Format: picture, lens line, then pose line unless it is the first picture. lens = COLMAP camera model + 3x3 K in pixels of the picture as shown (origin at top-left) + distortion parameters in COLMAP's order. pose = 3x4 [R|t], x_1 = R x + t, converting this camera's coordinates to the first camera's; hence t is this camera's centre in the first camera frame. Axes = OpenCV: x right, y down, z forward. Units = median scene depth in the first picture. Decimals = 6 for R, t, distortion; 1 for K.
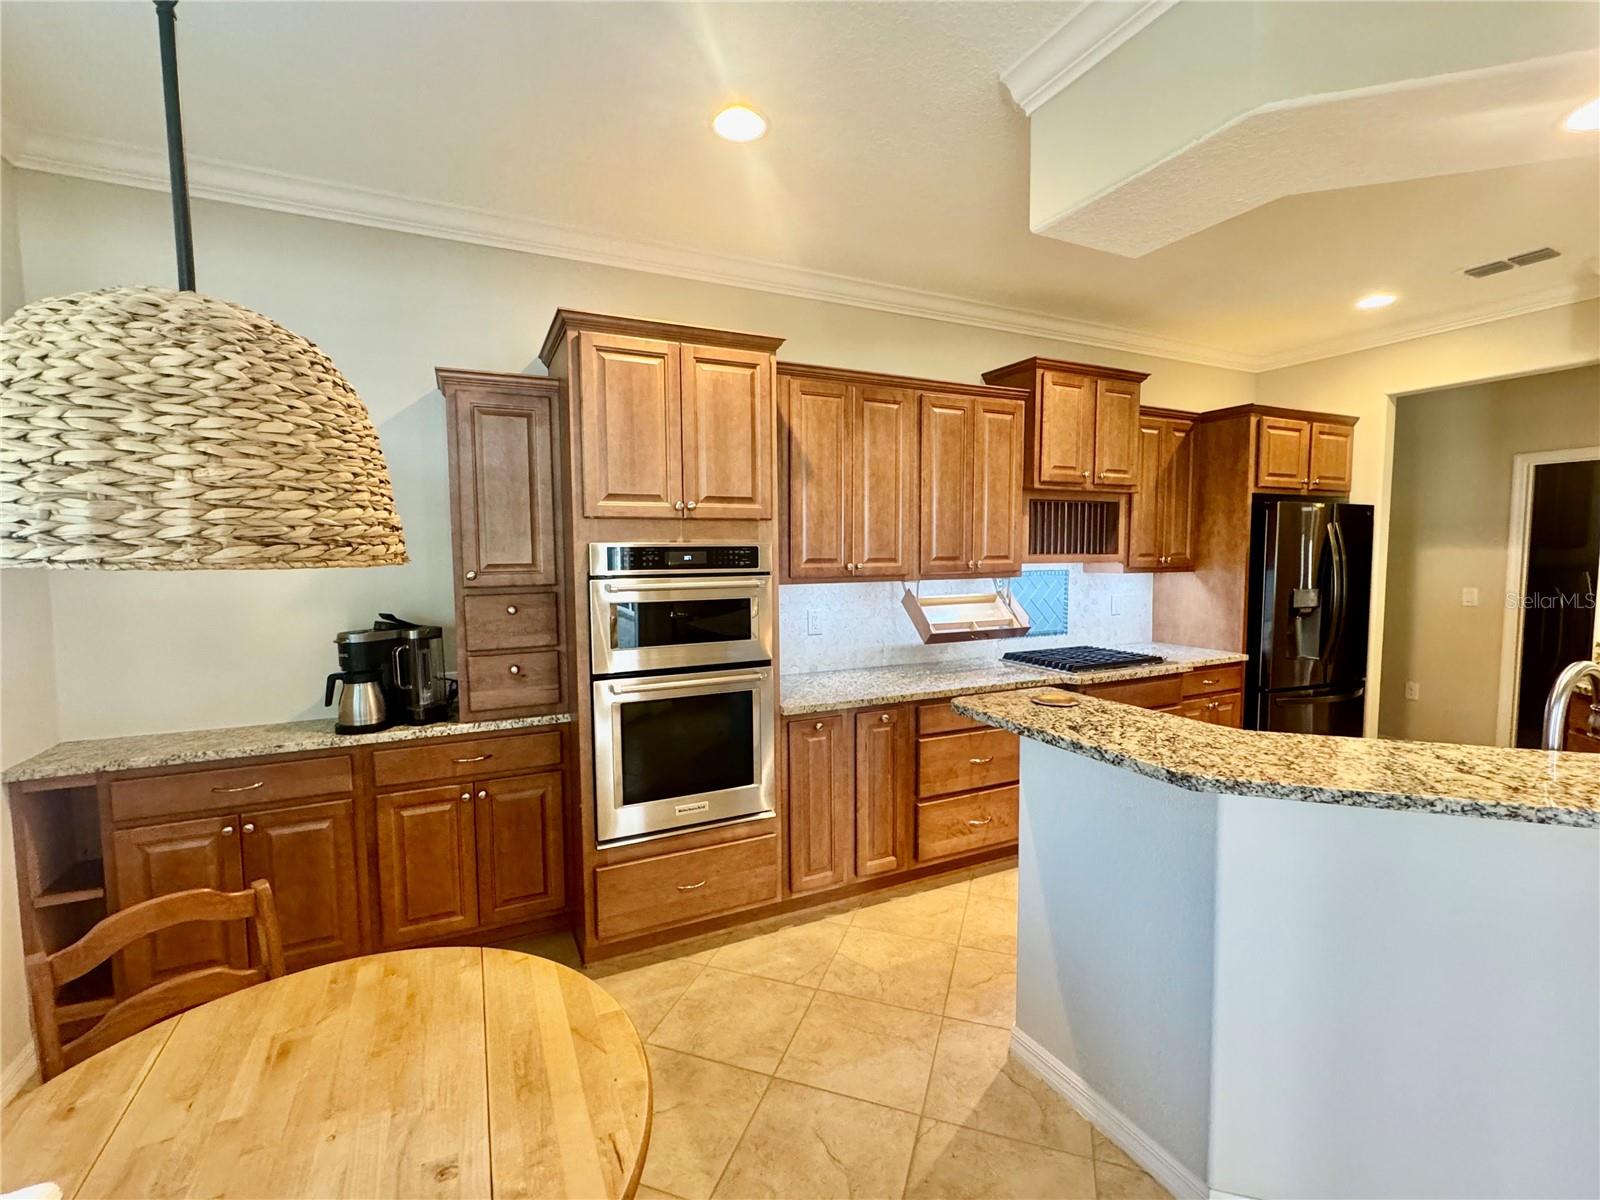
lens RADIAL K [[705.2, 0, 799.4], [0, 705.2, 598.1], [0, 0, 1]] dist [-0.002791, 0.000074]
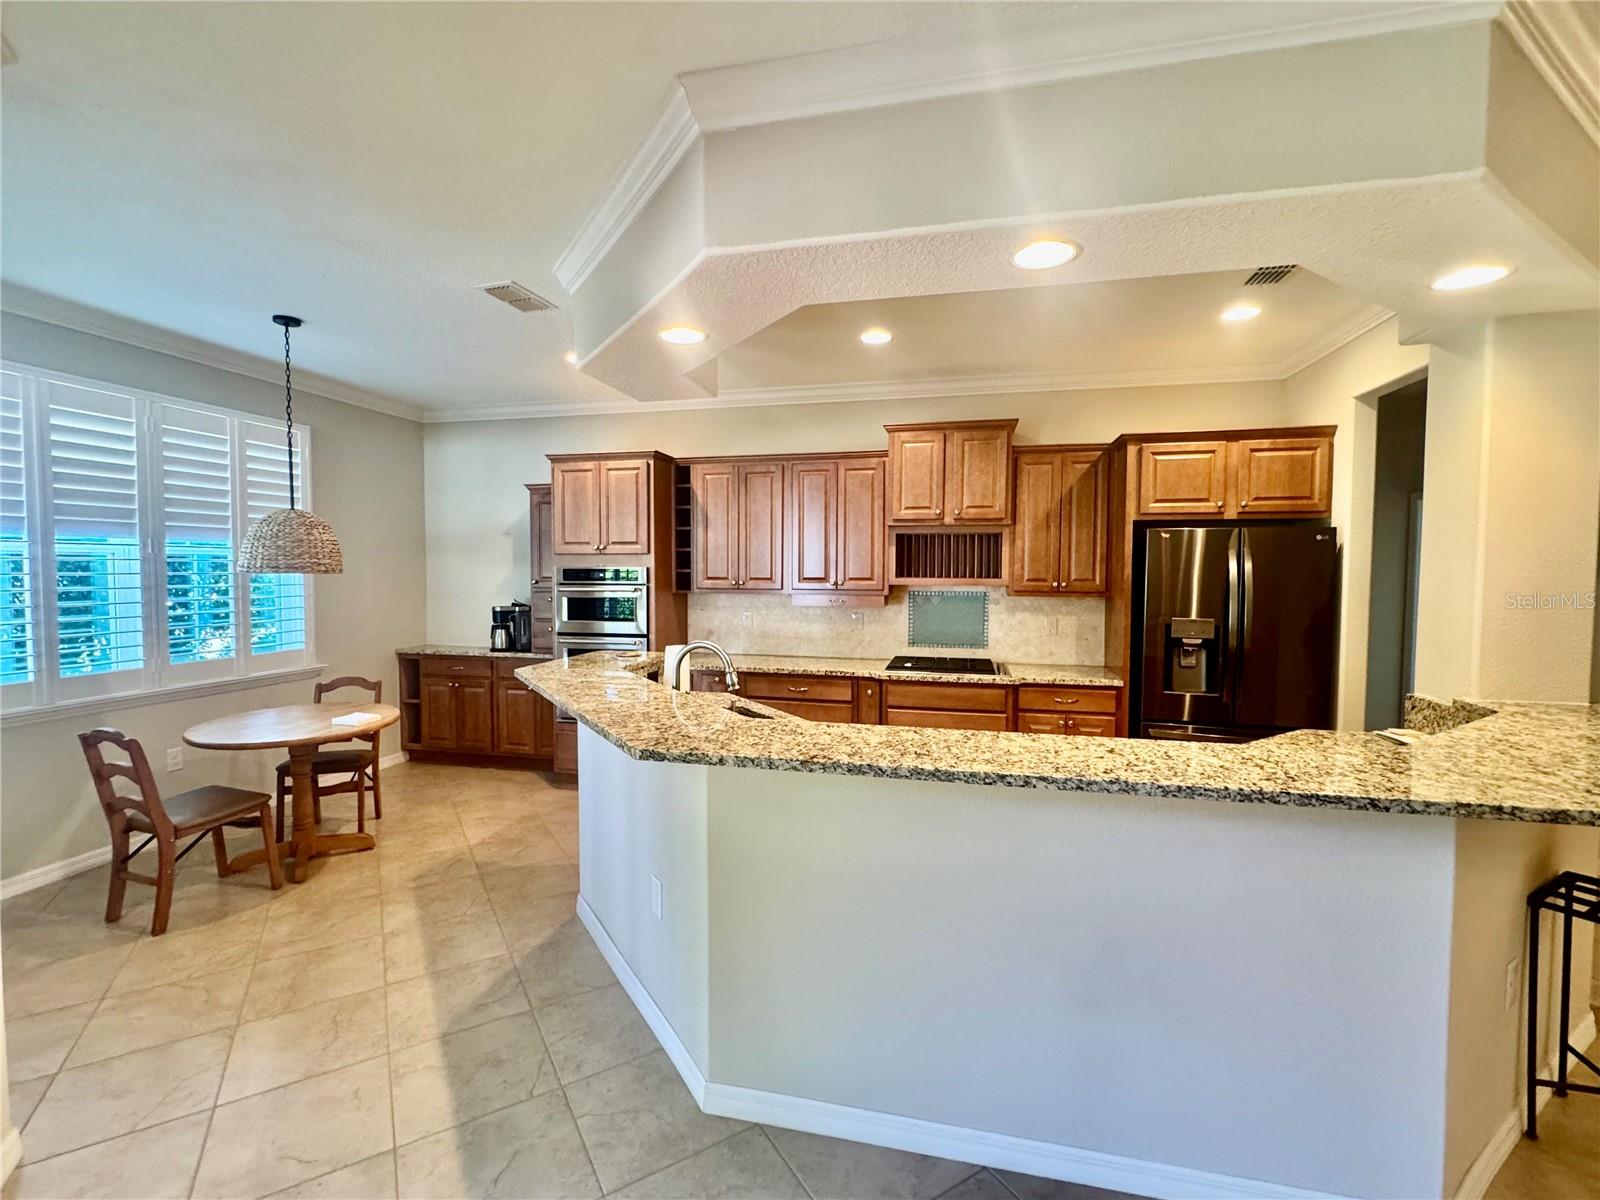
lens RADIAL K [[705.3, 0, 799.9], [0, 705.3, 596.9], [0, 0, 1]] dist [-0.003262, 0.000446]
pose [[0.775970, 0.033801, -0.629863, 1.459378], [-0.052781, 0.998541, -0.011438, -0.005452], [0.628558, 0.042120, 0.776622, -0.123469]]
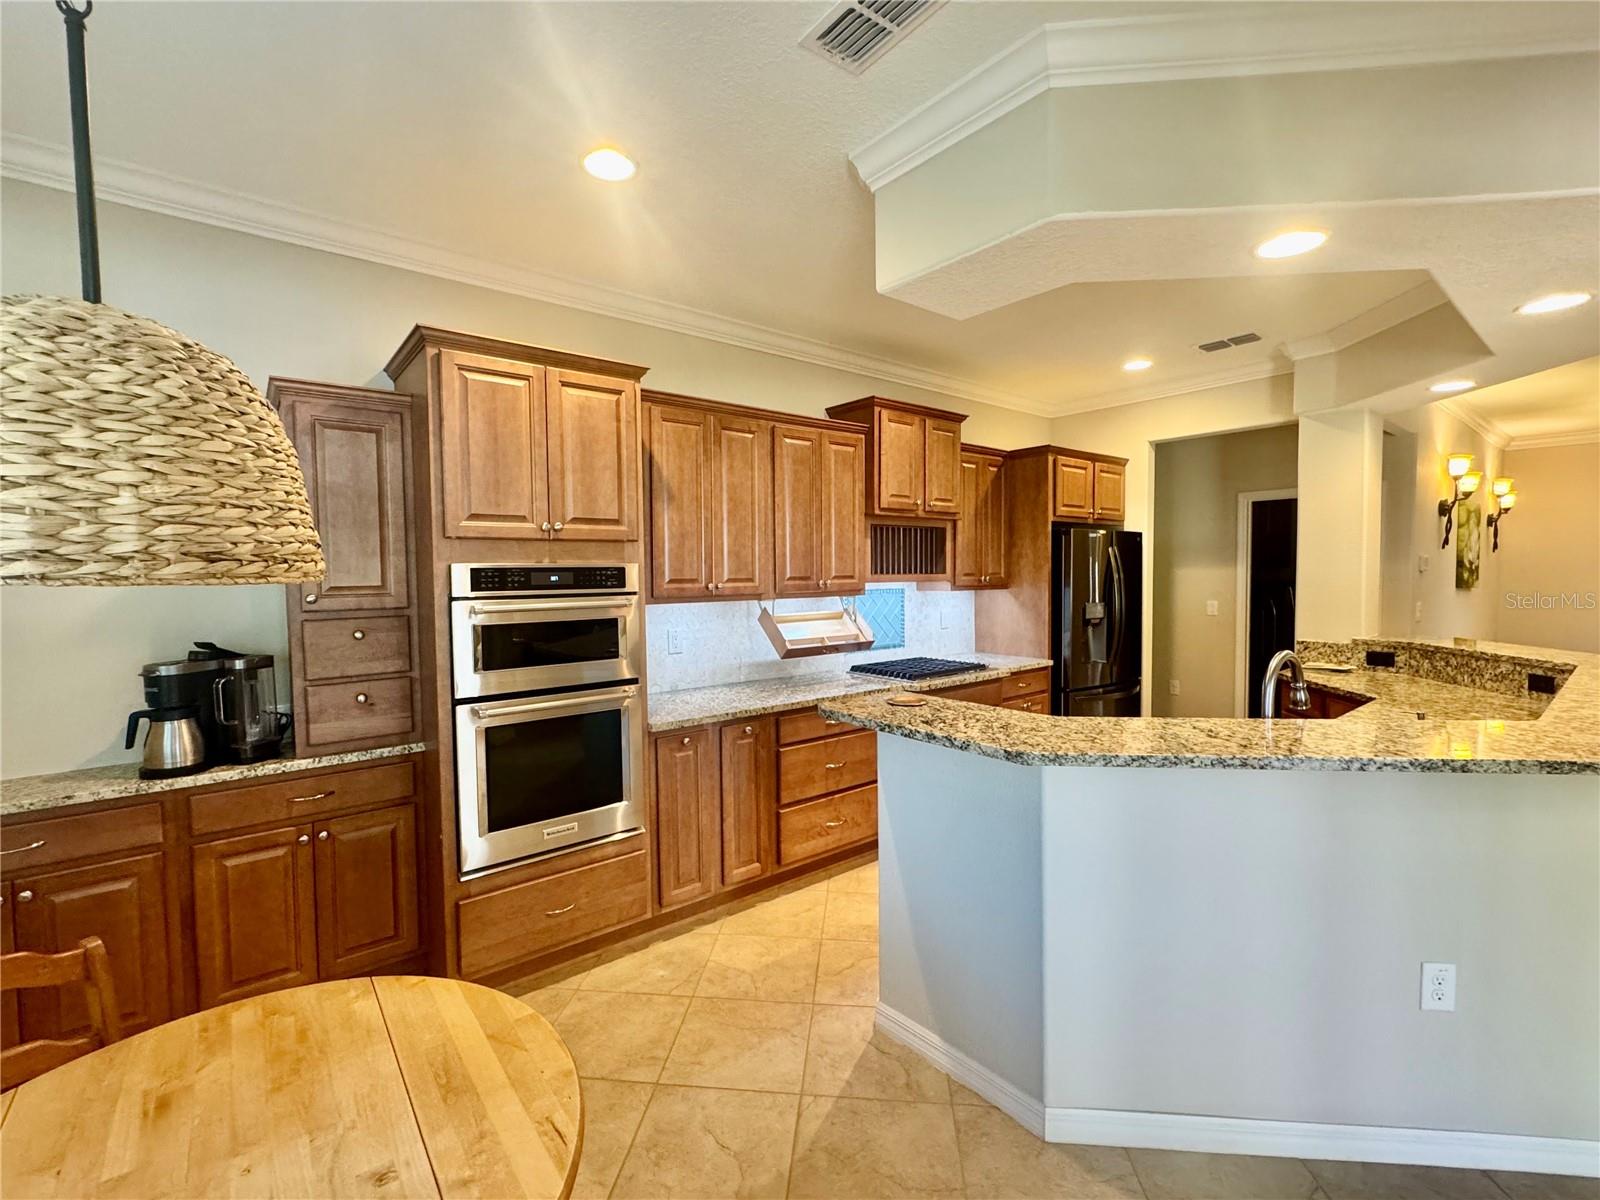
lens RADIAL K [[705.3, 0, 799.9], [0, 705.3, 596.9], [0, 0, 1]] dist [-0.003262, 0.000446]
pose [[0.973208, -0.012113, 0.229606, -0.050459], [0.019870, 0.999306, -0.031502, 0.007647], [-0.229065, 0.035220, 0.972774, -0.055418]]
